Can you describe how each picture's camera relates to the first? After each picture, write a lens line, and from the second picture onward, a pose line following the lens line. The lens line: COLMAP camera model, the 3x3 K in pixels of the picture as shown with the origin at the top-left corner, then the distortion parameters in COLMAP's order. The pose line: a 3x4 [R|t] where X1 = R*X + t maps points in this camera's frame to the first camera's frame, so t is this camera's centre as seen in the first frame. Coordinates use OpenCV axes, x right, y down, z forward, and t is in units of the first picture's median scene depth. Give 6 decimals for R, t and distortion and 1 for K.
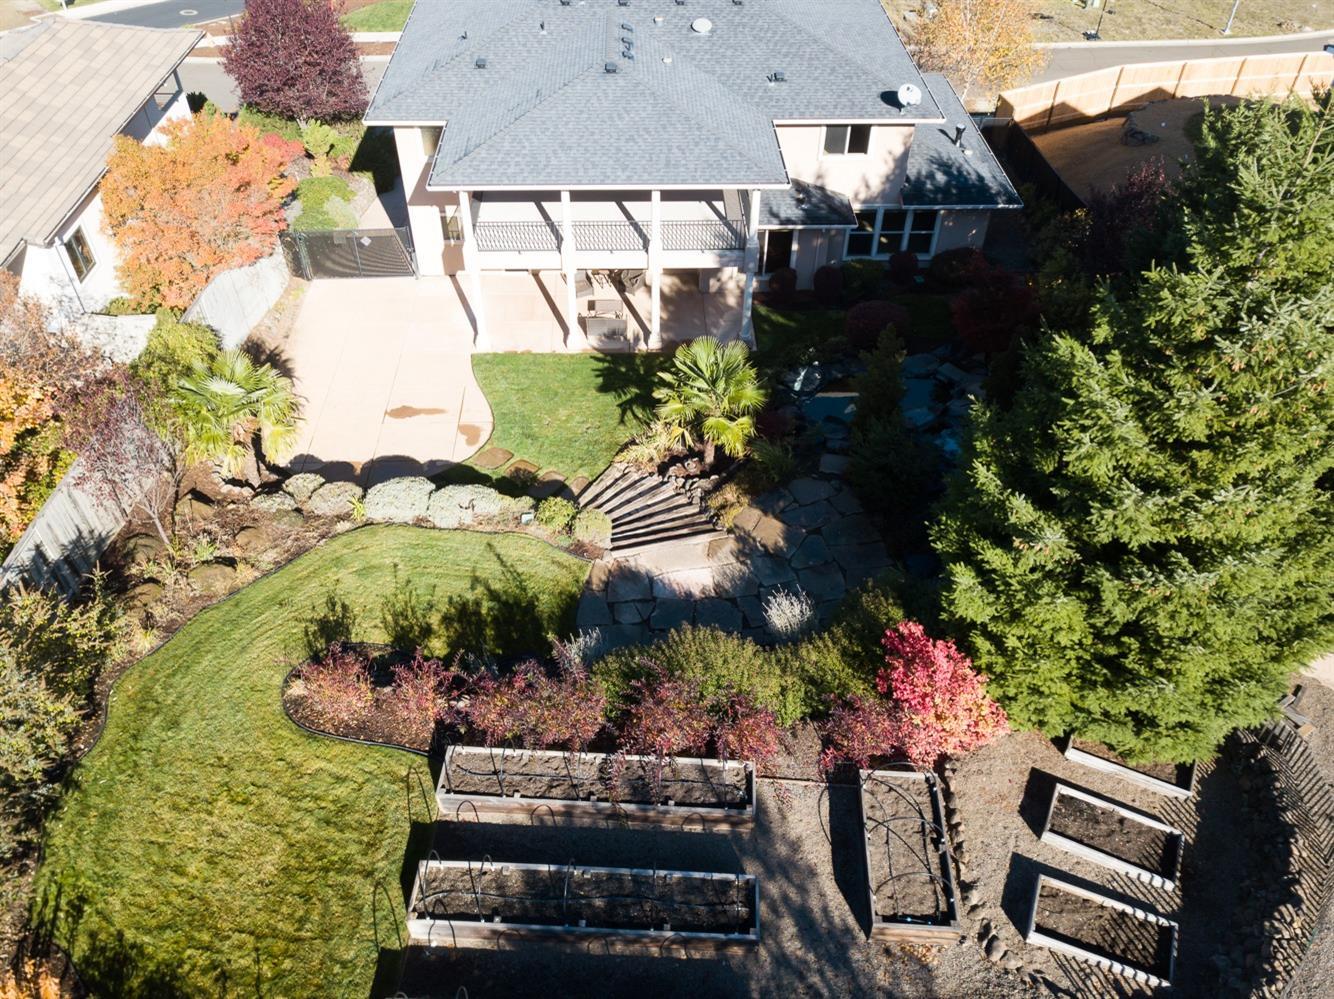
lens RADIAL K [[1020.0, 0, 654.0], [0, 1020.0, 502.6], [0, 0, 1]] dist [0.010209, -0.004050]
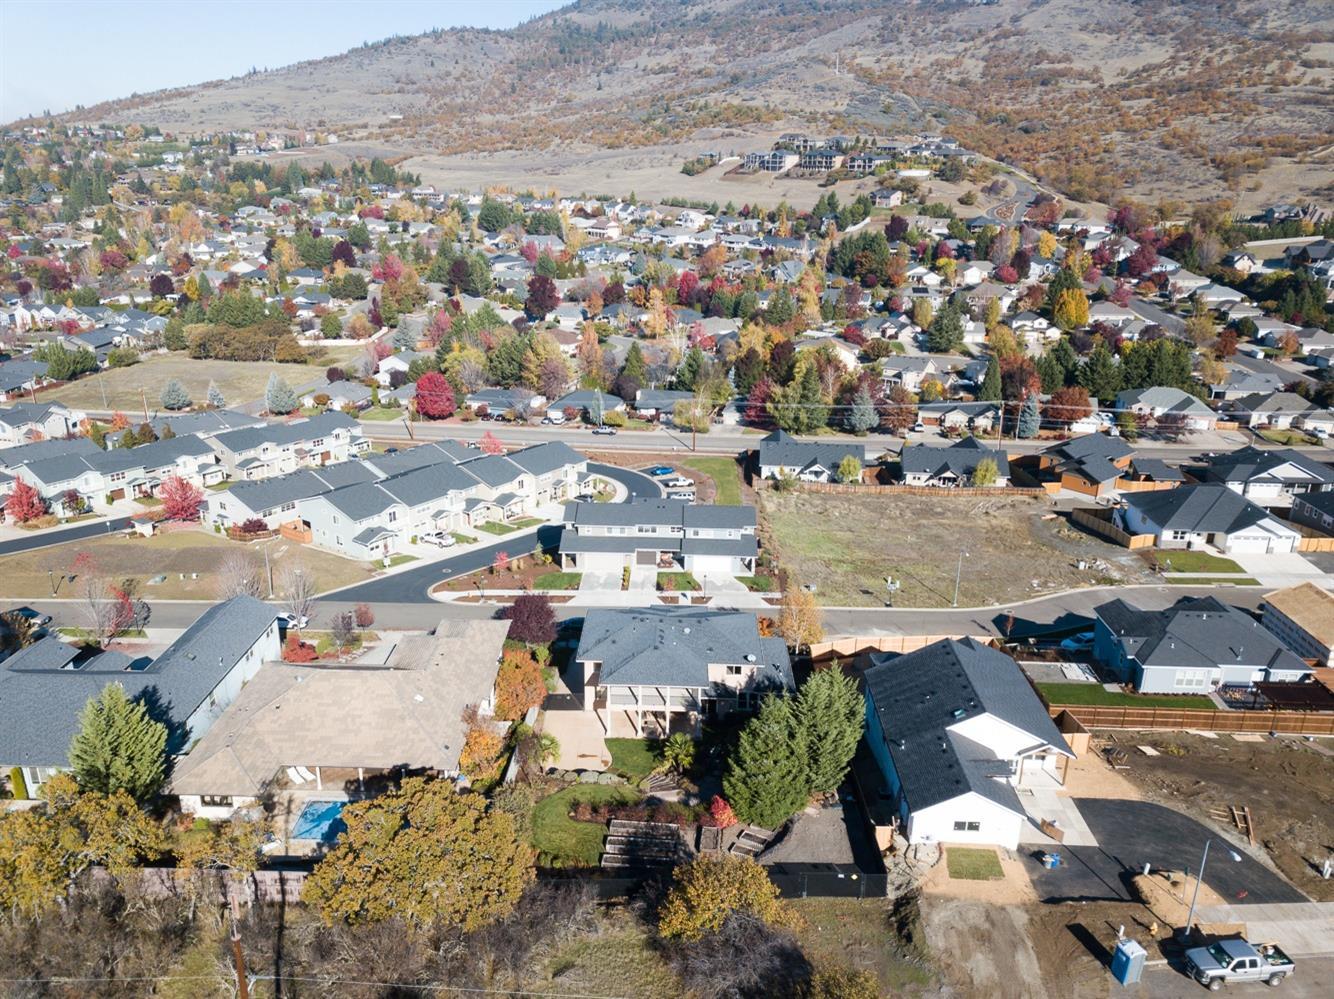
lens RADIAL K [[1020.0, 0, 654.0], [0, 1020.0, 502.6], [0, 0, 1]] dist [0.010209, -0.004050]
pose [[0.998572, 0.023728, -0.047862, 0.117186], [-0.040837, 0.916666, -0.397562, 0.524299], [0.034440, 0.398949, 0.916326, -2.598948]]
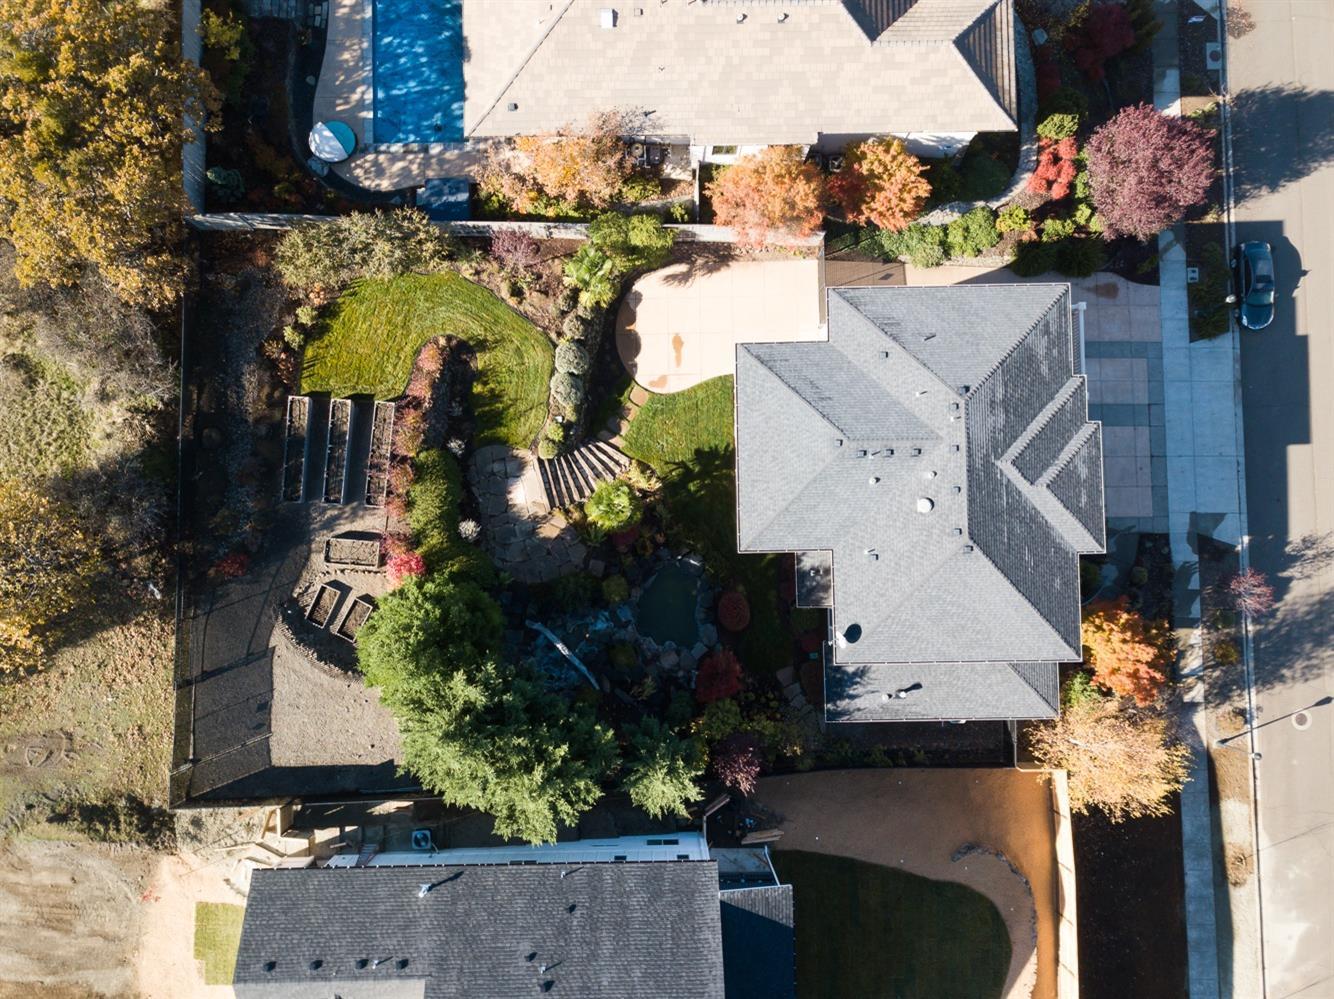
lens RADIAL K [[1020.0, 0, 654.0], [0, 1020.0, 502.6], [0, 0, 1]] dist [0.010209, -0.004050]
pose [[-0.003160, 0.998094, -0.061630, 0.184674], [-0.688515, 0.042524, 0.723974, -1.682792], [0.725215, 0.044722, 0.687068, -0.319441]]
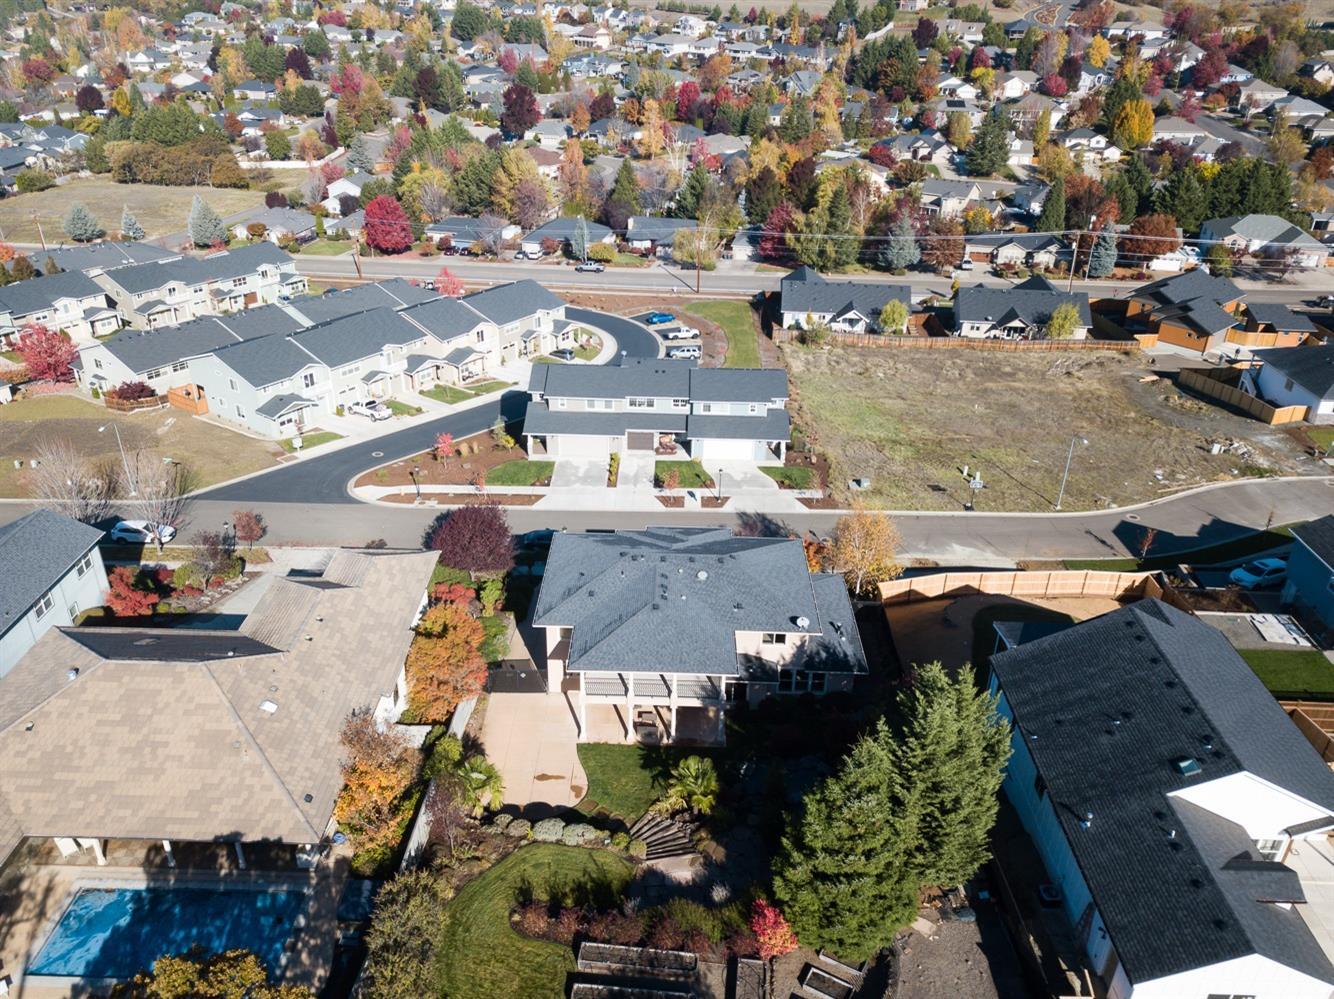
lens RADIAL K [[1020.0, 0, 654.0], [0, 1020.0, 502.6], [0, 0, 1]] dist [0.010209, -0.004050]
pose [[0.998805, 0.031099, -0.037706, 0.032980], [-0.039652, 0.966622, -0.253120, -0.137621], [0.028575, 0.254312, 0.966700, -1.284371]]
